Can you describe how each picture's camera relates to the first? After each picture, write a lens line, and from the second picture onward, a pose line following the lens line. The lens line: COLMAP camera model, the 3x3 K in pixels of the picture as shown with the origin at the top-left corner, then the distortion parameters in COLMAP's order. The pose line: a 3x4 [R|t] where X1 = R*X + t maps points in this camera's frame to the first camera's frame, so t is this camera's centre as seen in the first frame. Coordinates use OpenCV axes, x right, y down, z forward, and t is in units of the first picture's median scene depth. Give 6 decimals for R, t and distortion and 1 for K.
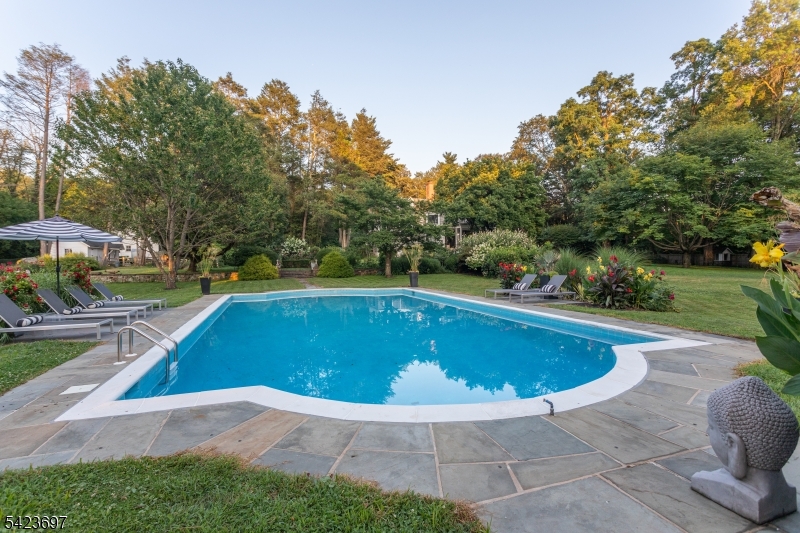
lens RADIAL K [[386.5, 0, 400.0], [0, 386.5, 266.5], [0, 0, 1]] dist [0.010086, 0.000324]
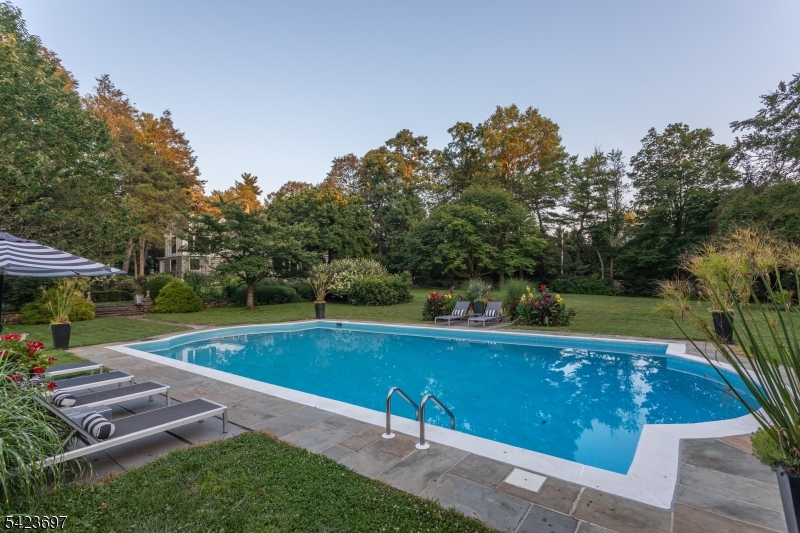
lens RADIAL K [[381.8, 0, 400.0], [0, 381.8, 266.5], [0, 0, 1]] dist [-0.000015, 0.000192]
pose [[0.830284, 0.013823, 0.557169, -0.153221], [0.022454, 0.998051, -0.058222, -0.007203], [-0.556888, 0.060851, 0.828355, 0.051354]]
